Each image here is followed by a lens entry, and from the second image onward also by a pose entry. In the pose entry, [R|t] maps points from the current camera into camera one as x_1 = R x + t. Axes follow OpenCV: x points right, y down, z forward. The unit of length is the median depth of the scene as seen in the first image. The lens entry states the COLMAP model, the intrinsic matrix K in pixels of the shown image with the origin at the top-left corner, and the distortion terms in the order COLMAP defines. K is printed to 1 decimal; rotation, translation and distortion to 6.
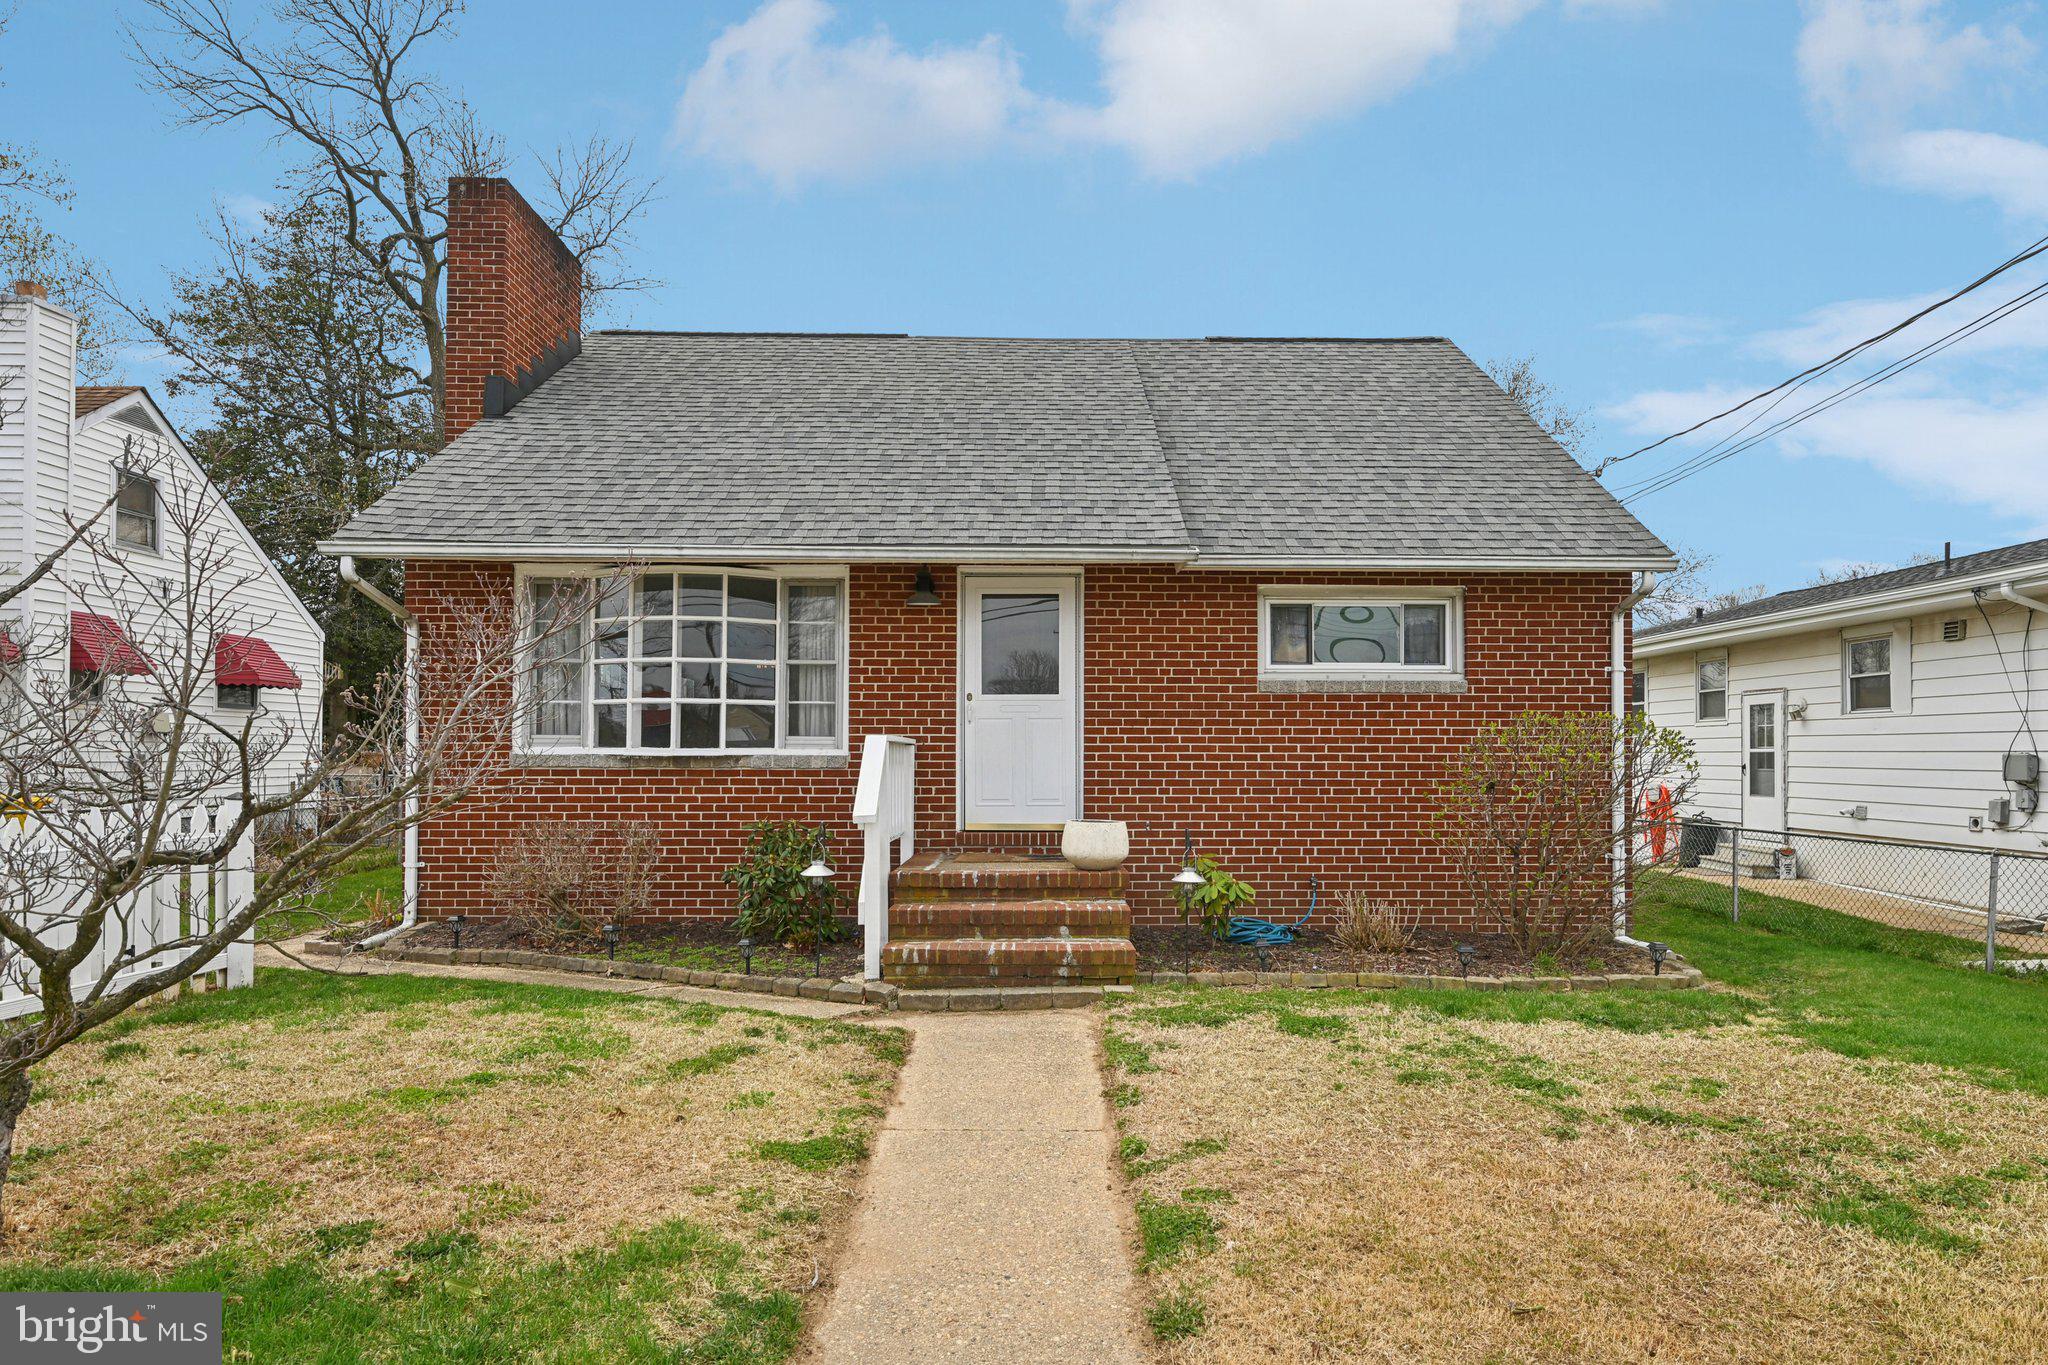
lens RADIAL K [[1117.1, 0, 1021.0], [0, 1117.1, 733.6], [0, 0, 1]] dist [-0.001923, -0.000772]
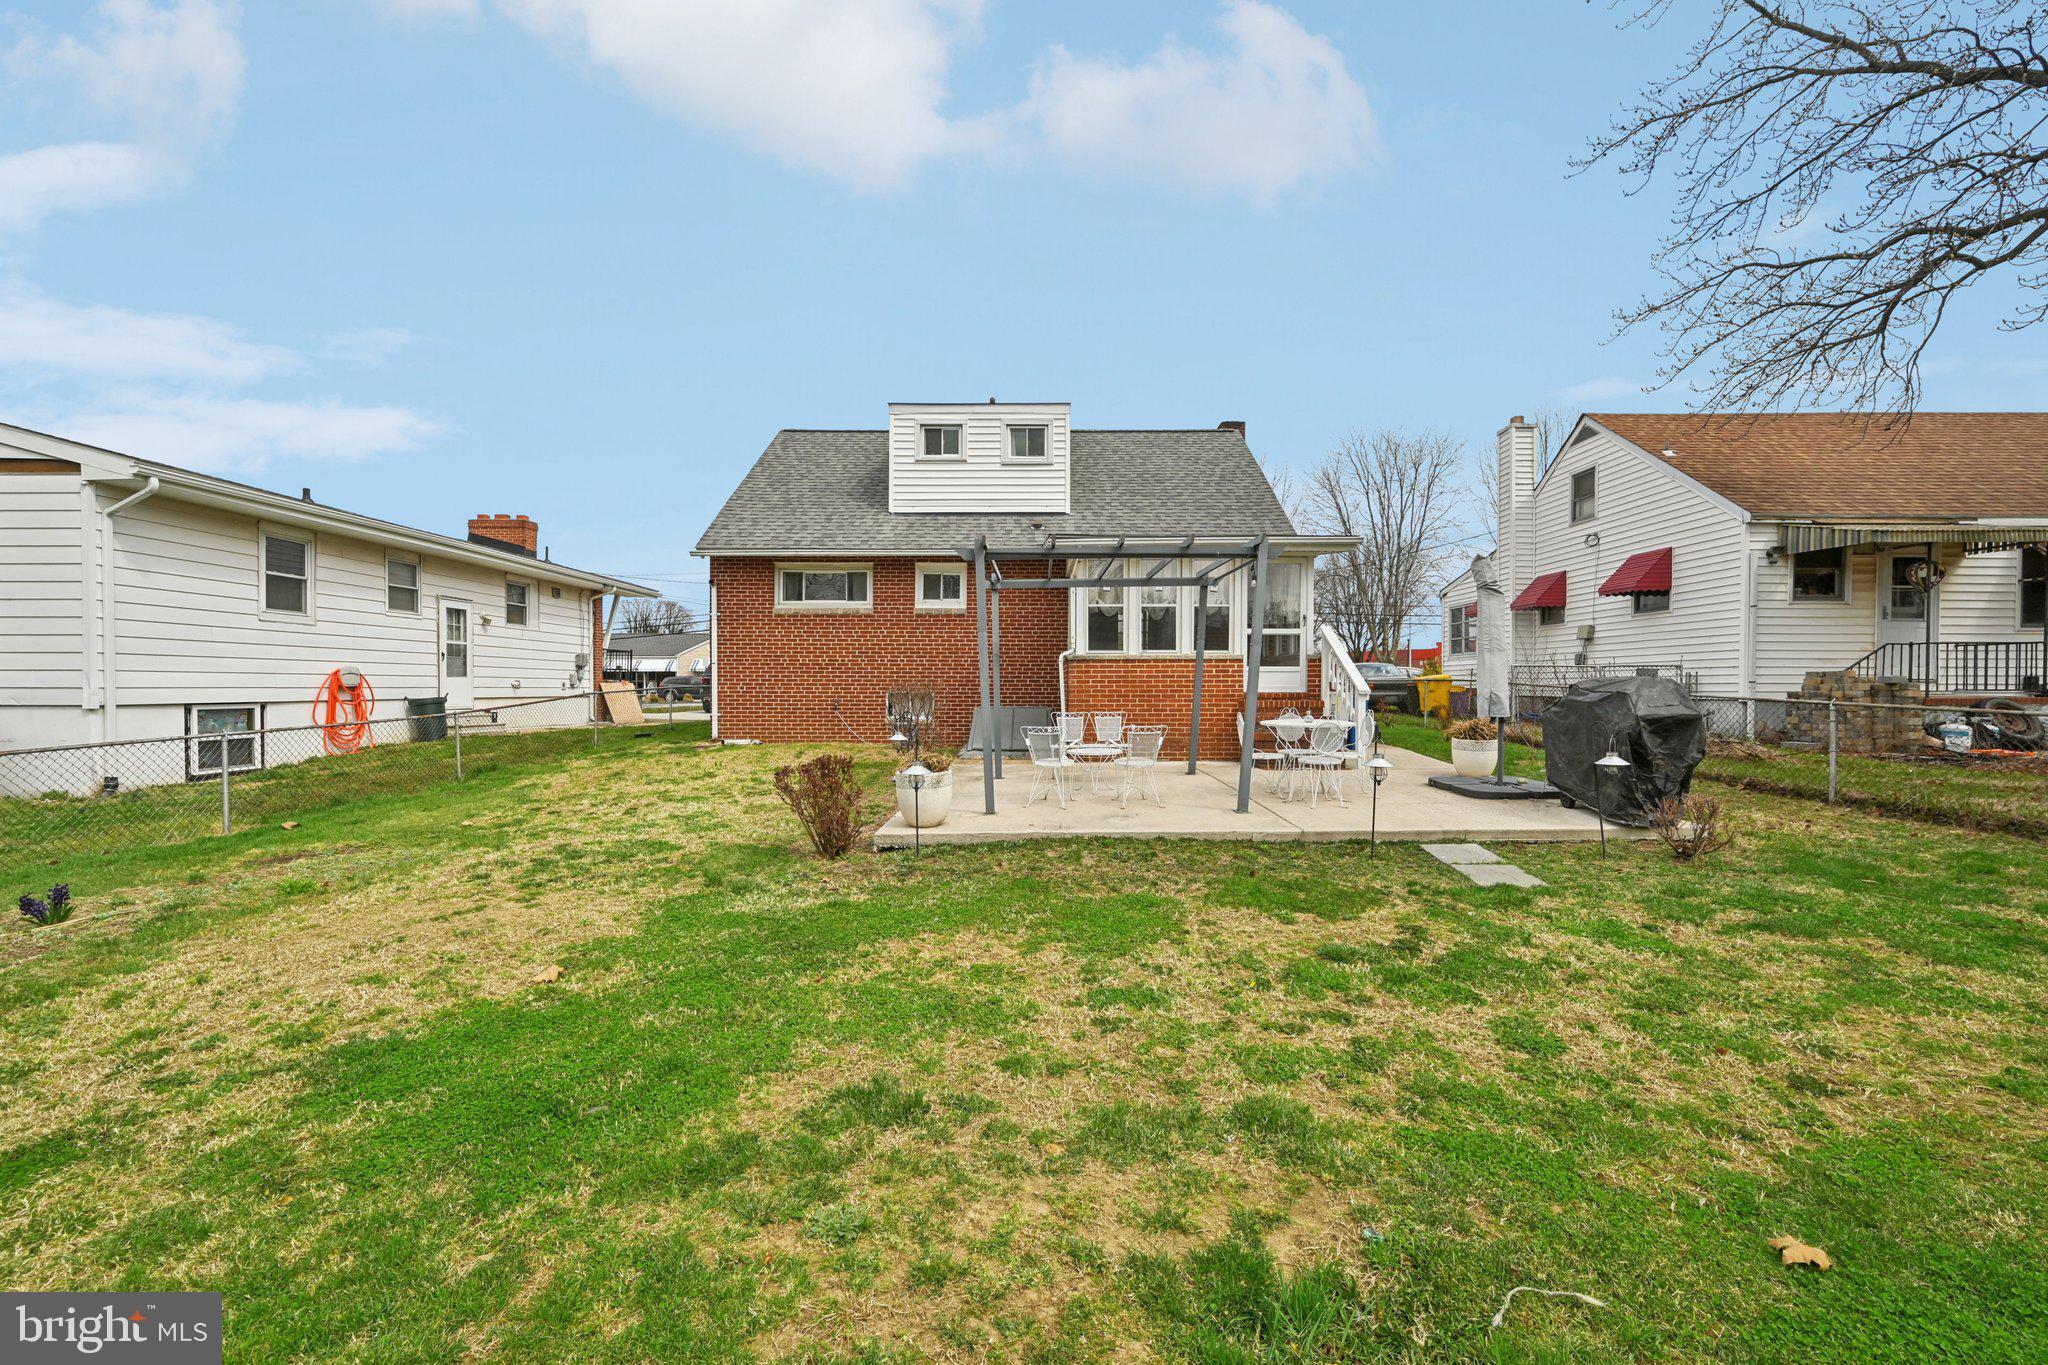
lens RADIAL K [[816.7, 0, 1029.8], [0, 816.7, 687.3], [0, 0, 1]] dist [-0.000679, -0.000292]
pose [[-0.999957, -0.004565, 0.008118, -0.060769], [-0.004697, 0.999856, -0.016298, 0.137883], [-0.008042, -0.016335, -0.999834, 3.358632]]
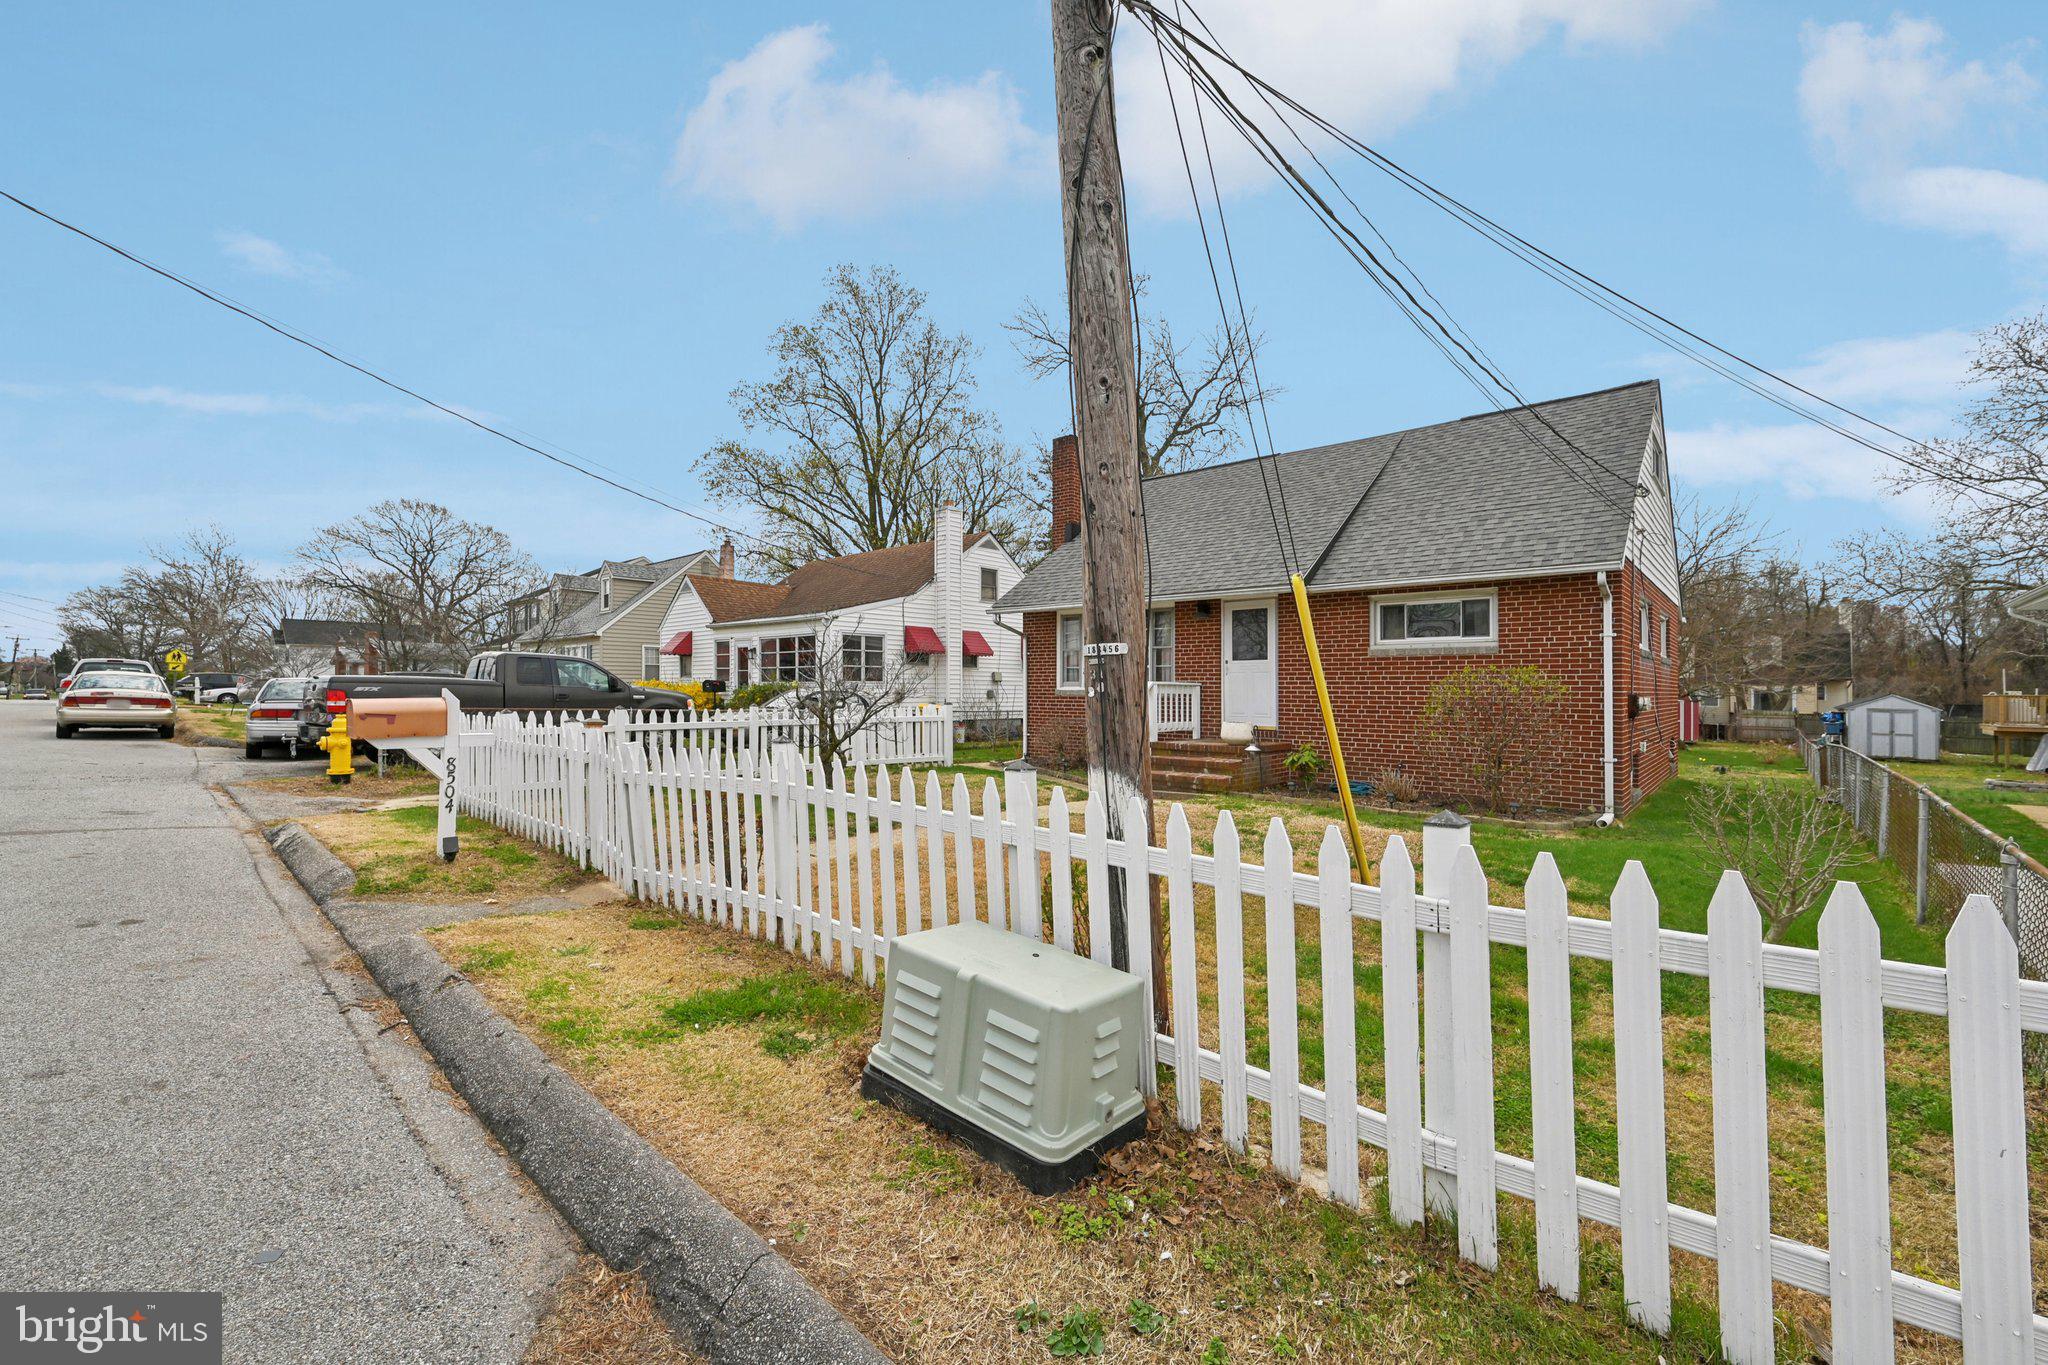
lens RADIAL K [[819.7, 0, 1055.7], [0, 819.7, 675.4], [0, 0, 1]] dist [0.001587, -0.000422]
pose [[0.757665, -0.009435, -0.652576, 0.679978], [0.007835, 0.999955, -0.005361, -0.002976], [0.652597, -0.001051, 0.757705, -0.316997]]
